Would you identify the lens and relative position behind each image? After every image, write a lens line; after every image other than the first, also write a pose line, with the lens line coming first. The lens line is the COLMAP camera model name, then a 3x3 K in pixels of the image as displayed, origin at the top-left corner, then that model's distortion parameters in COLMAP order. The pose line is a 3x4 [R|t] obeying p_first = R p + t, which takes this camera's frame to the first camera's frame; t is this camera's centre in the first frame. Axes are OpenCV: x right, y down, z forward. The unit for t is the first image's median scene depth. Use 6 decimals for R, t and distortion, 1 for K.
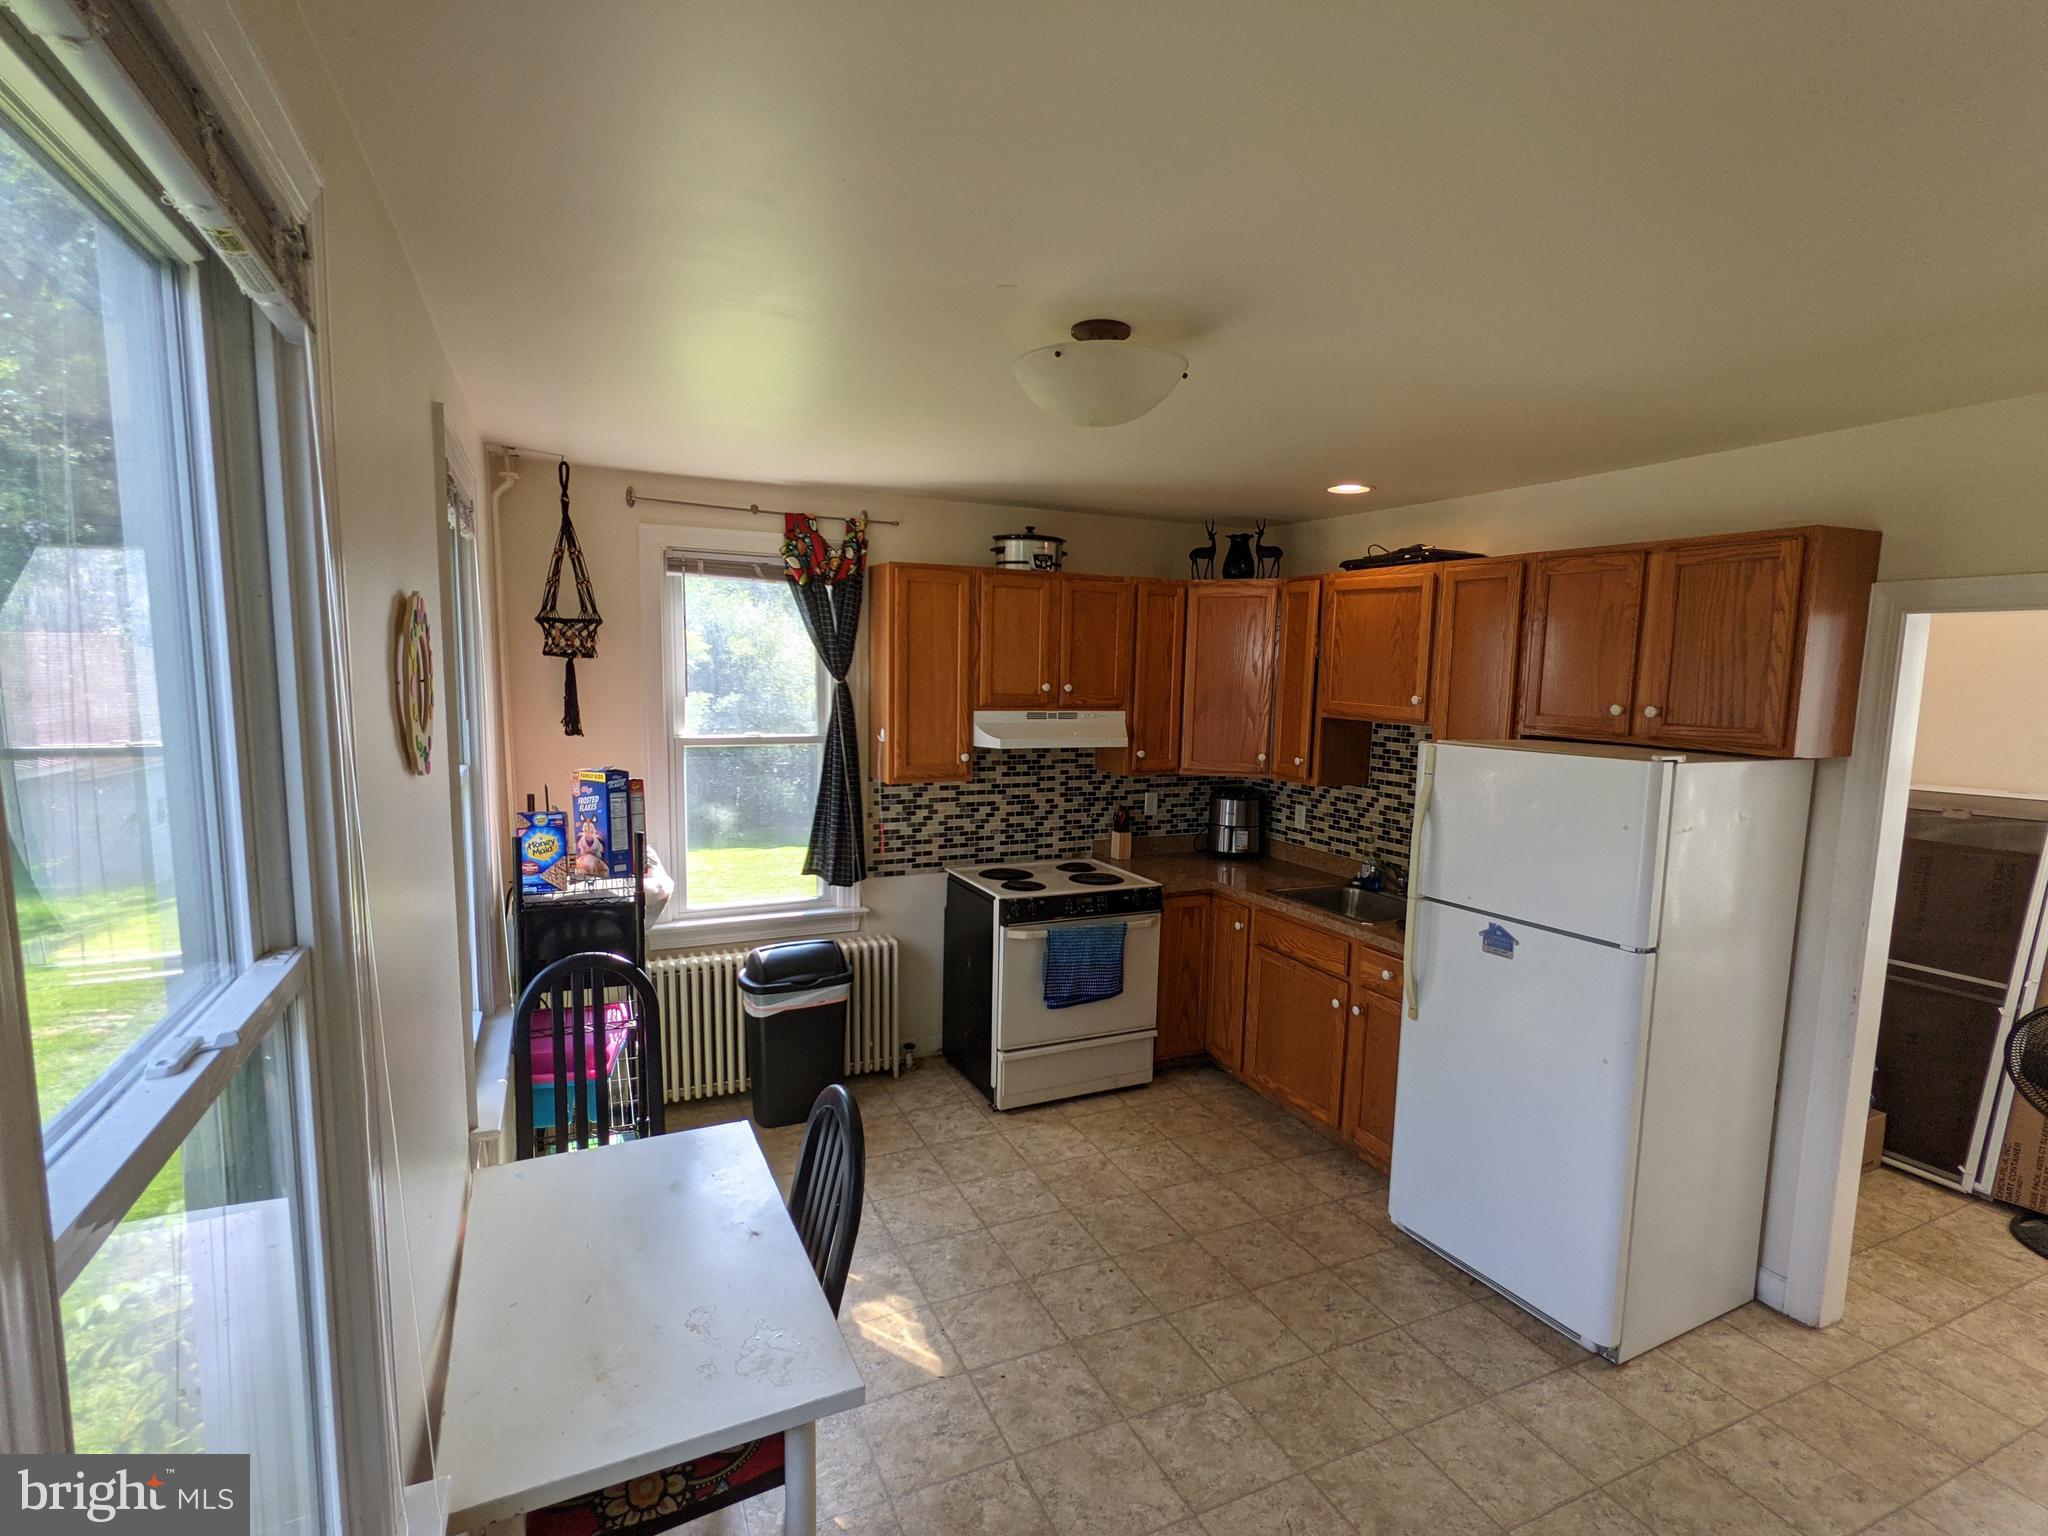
lens RADIAL K [[992.0, 0, 1022.9], [0, 992.0, 780.6], [0, 0, 1]] dist [-0.002578, 0.002968]
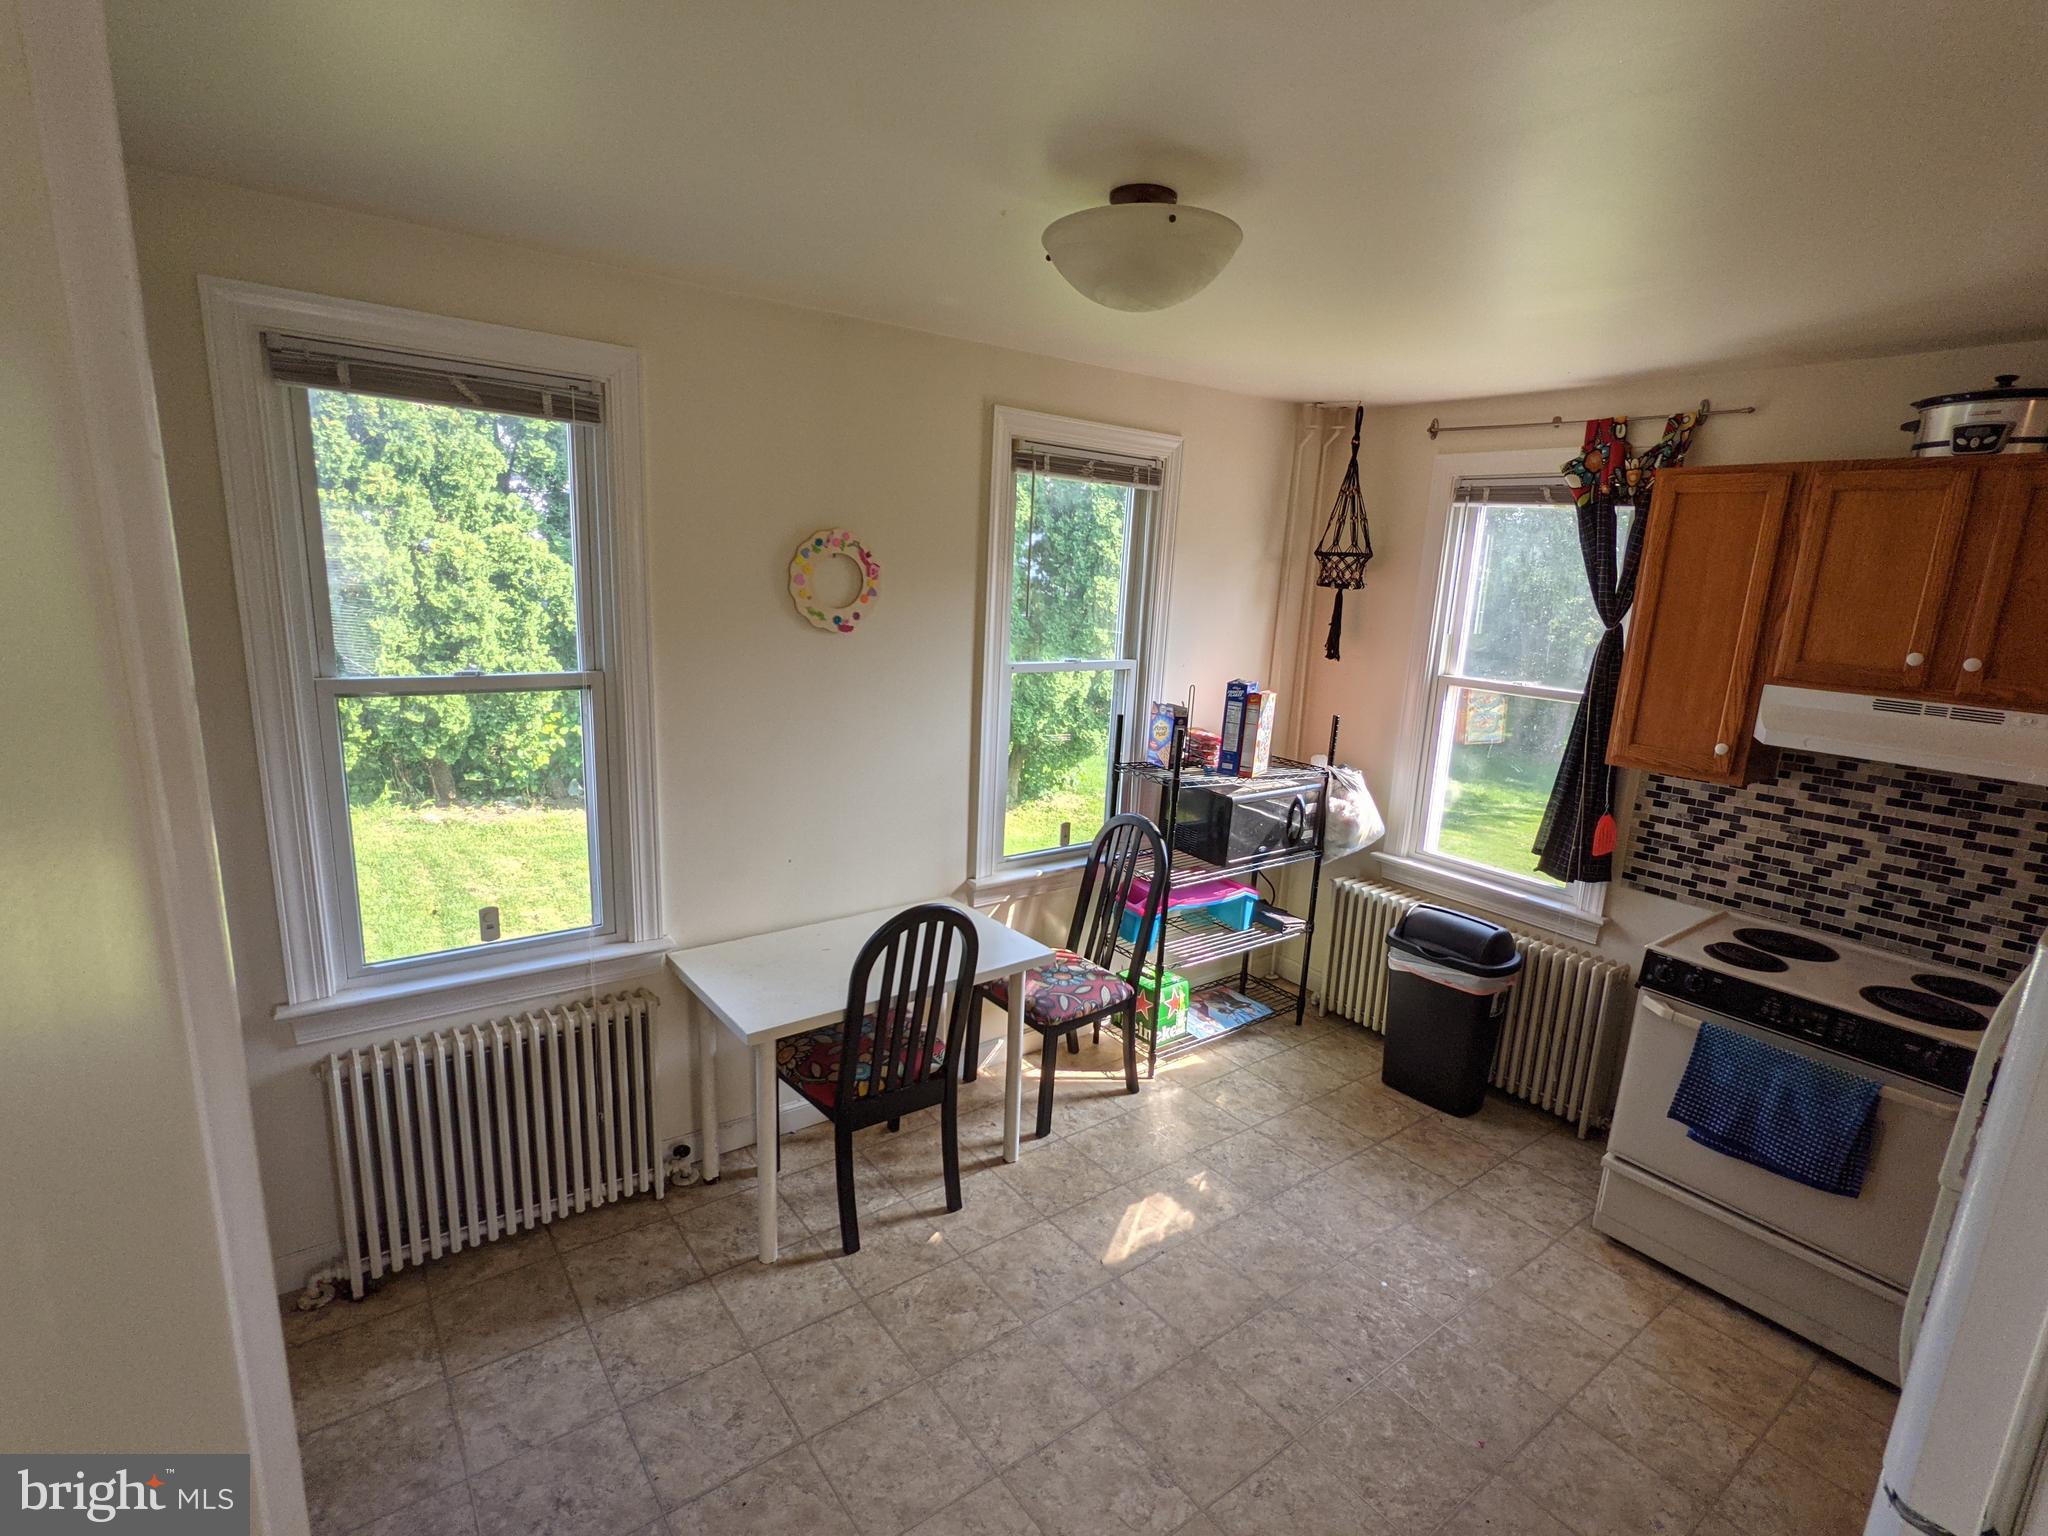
lens RADIAL K [[992.0, 0, 1028.9], [0, 992.0, 785.5], [0, 0, 1]] dist [-0.002578, 0.002968]
pose [[0.212124, 0.205066, -0.955485, 0.535976], [-0.159486, 0.971891, 0.173180, -0.044066], [0.964141, 0.115650, 0.238867, 0.403102]]
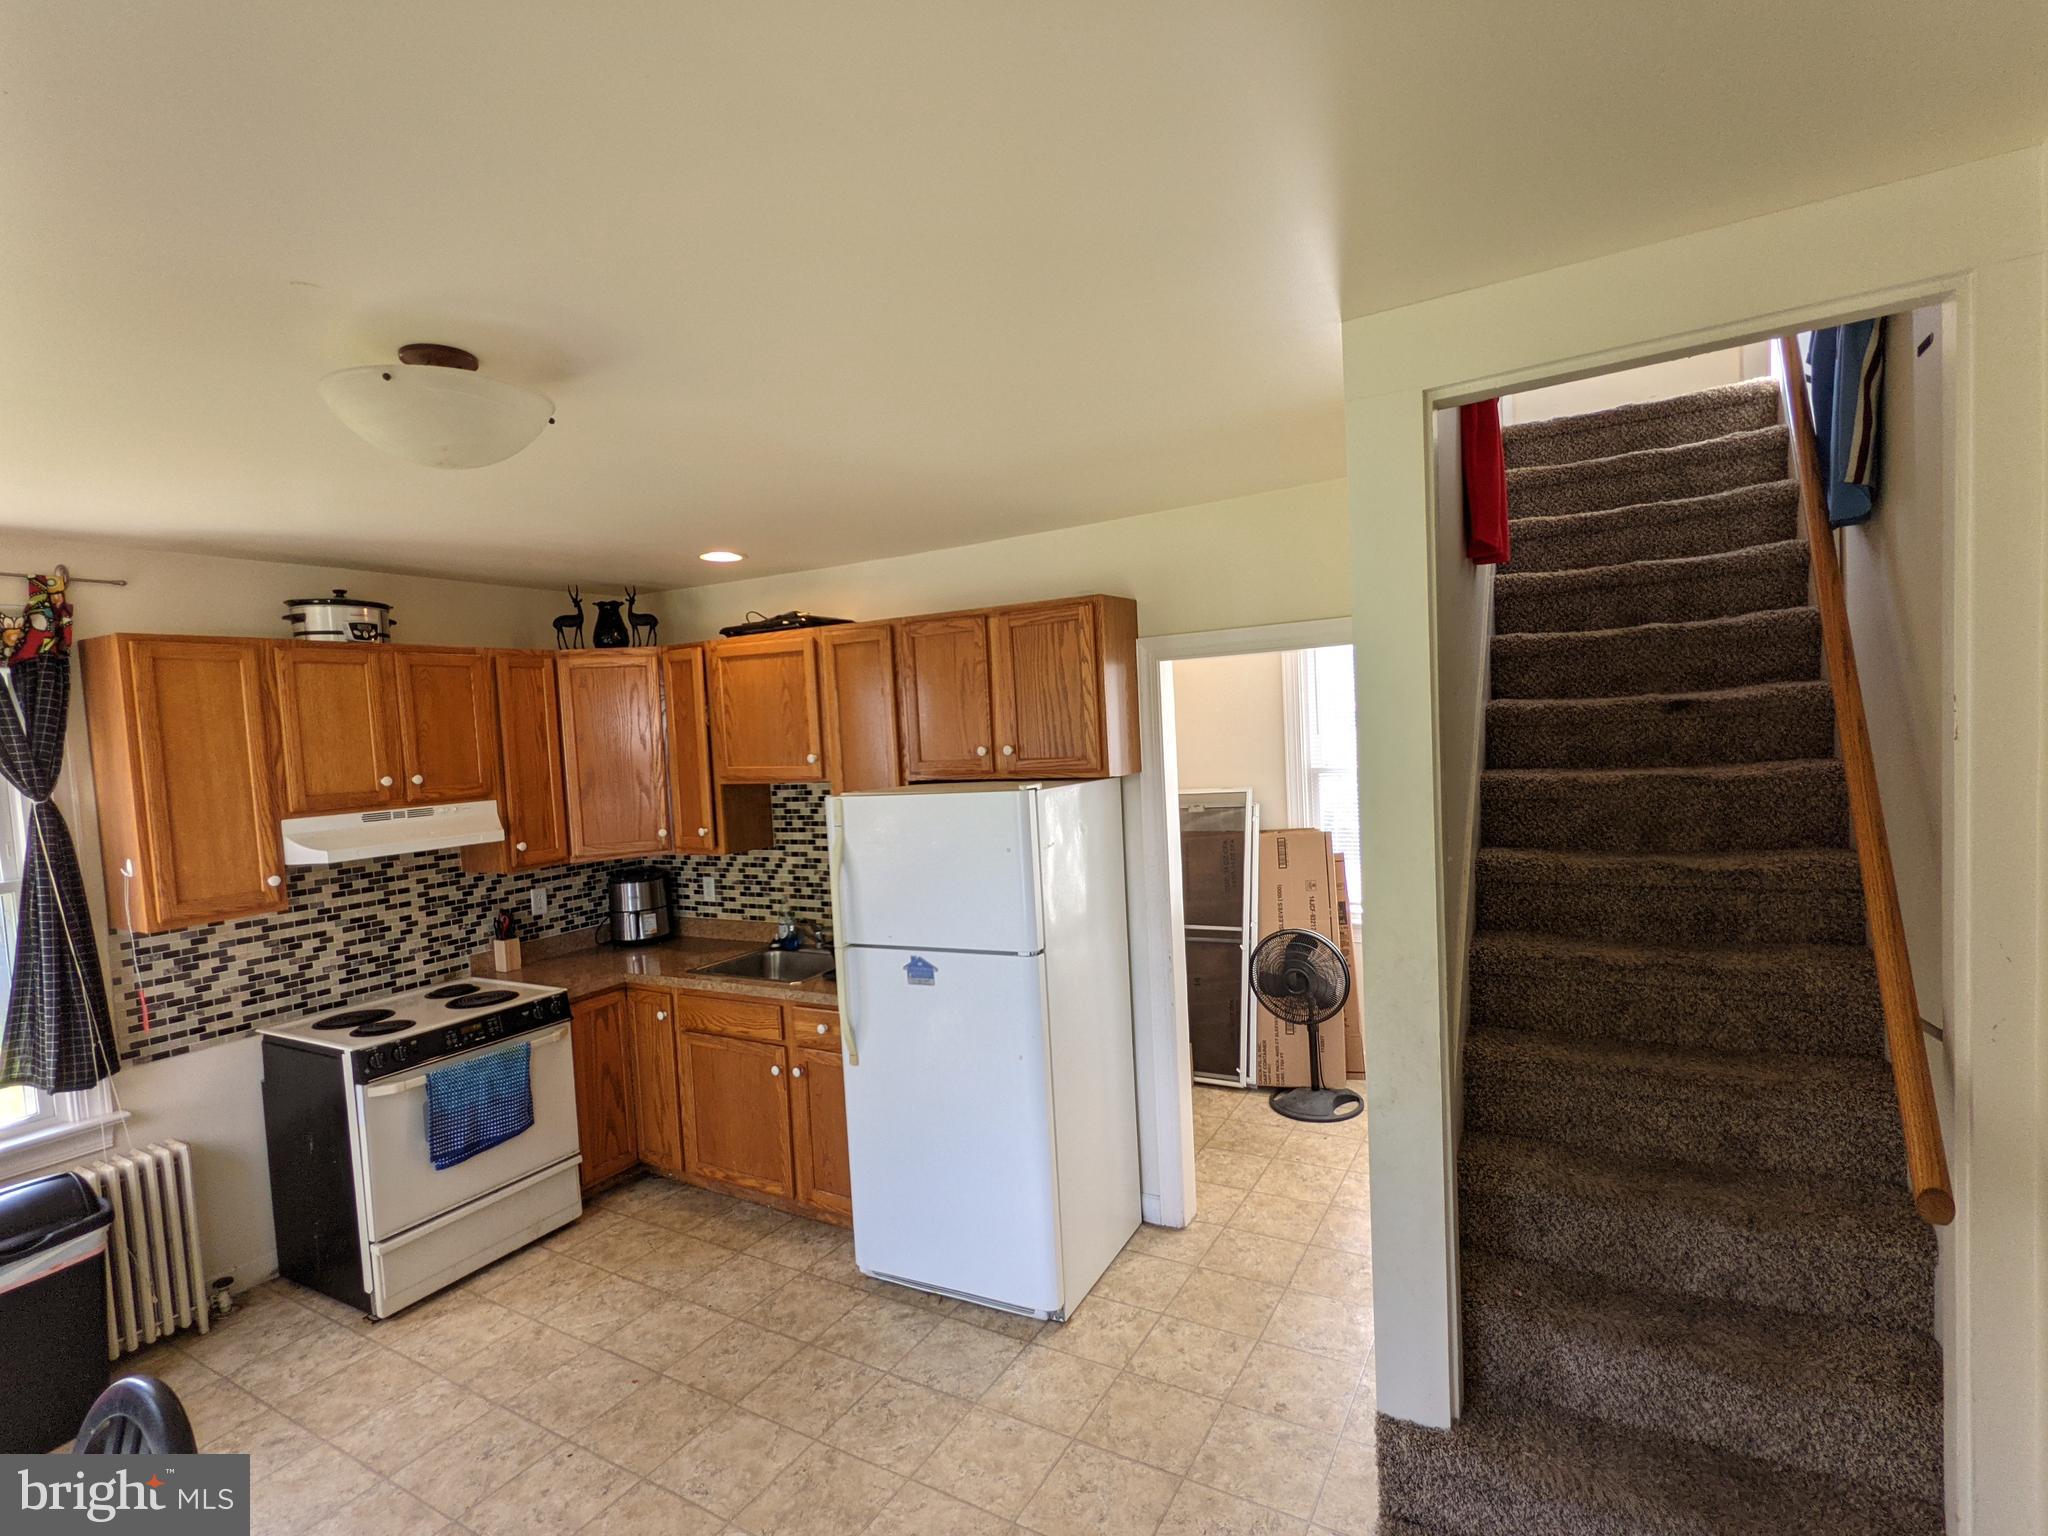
lens RADIAL K [[992.0, 0, 1024.7], [0, 992.0, 781.0], [0, 0, 1]] dist [-0.002578, 0.002968]
pose [[0.813297, -0.096444, 0.573800, -0.019526], [0.137133, 0.990158, -0.027944, 0.001512], [-0.565458, 0.101414, 0.818519, 0.024674]]
